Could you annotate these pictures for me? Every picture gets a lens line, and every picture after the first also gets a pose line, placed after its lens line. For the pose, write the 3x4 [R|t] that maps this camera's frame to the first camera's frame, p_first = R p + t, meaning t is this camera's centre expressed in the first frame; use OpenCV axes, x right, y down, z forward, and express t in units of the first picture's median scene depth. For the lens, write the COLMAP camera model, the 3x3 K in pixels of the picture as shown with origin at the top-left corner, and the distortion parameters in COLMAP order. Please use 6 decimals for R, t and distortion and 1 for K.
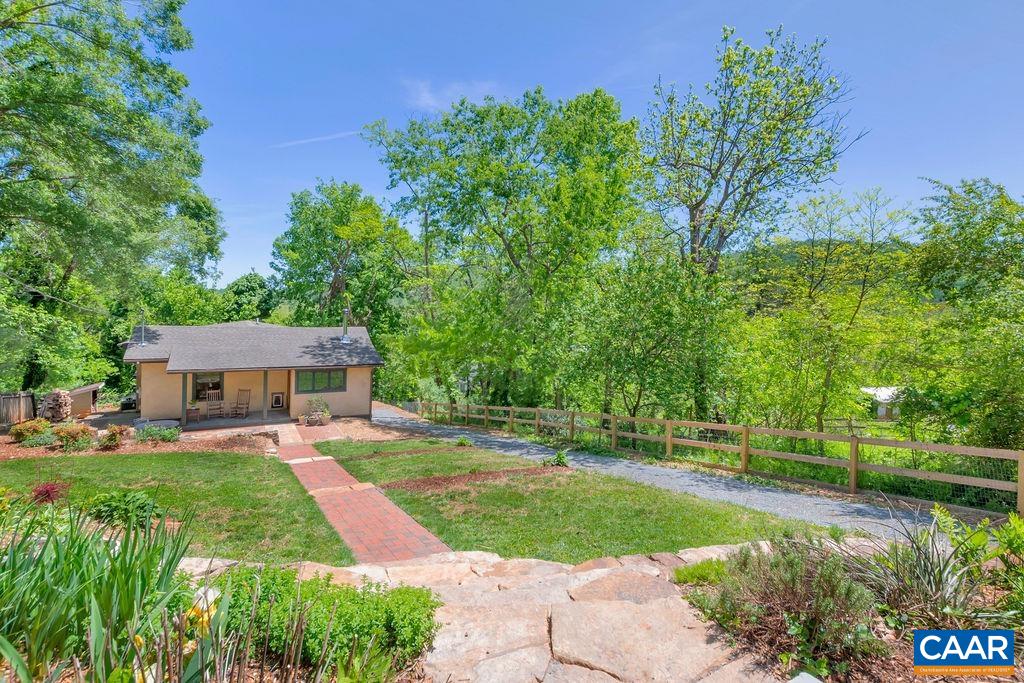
lens RADIAL K [[472.7, 0, 512.0], [0, 472.7, 341.5], [0, 0, 1]] dist [-0.016623, -0.000369]
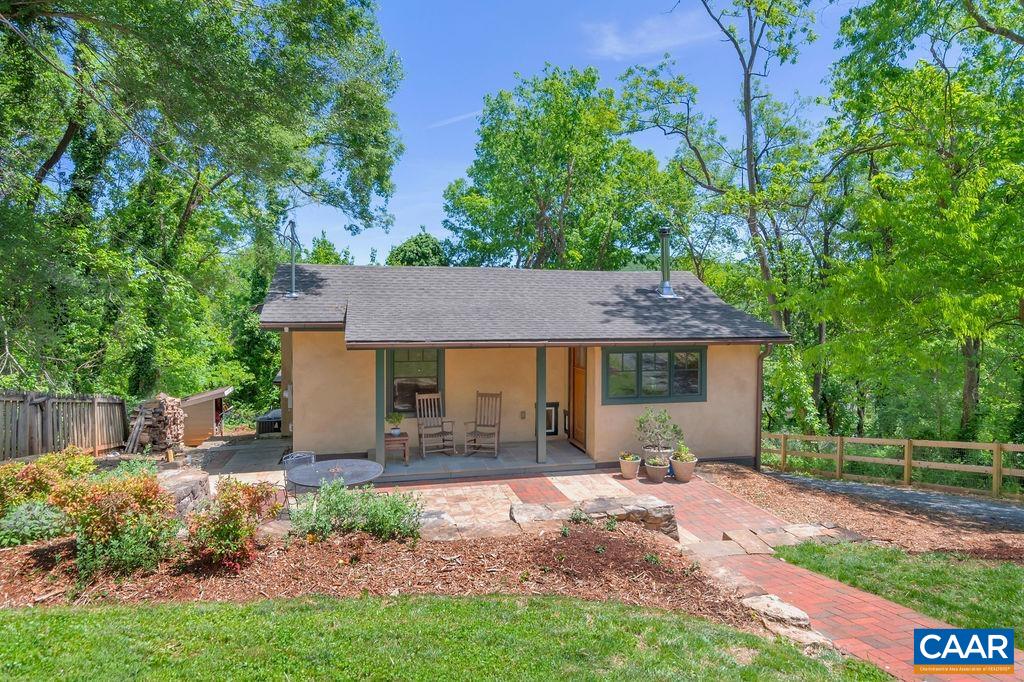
lens RADIAL K [[582.5, 0, 512.0], [0, 582.5, 341.0], [0, 0, 1]] dist [-0.002329, -0.000994]
pose [[0.958975, -0.021212, -0.282695, -0.363033], [0.013267, 0.999462, -0.029990, 0.064961], [0.283179, 0.025009, 0.958741, 0.438978]]
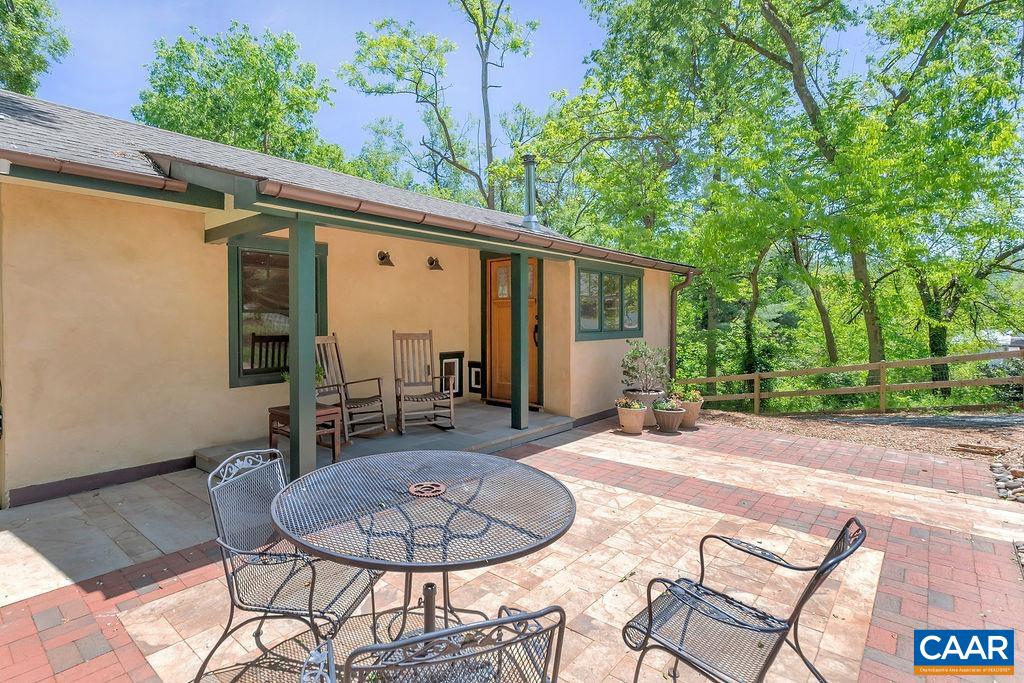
lens RADIAL K [[514.9, 0, 512.0], [0, 514.9, 341.5], [0, 0, 1]] dist [-0.000174, 0.000290]
pose [[0.957331, -0.052460, 0.284191, -0.561365], [0.050683, 0.998622, 0.013610, 0.099324], [-0.284514, 0.001375, 0.958671, 0.636119]]
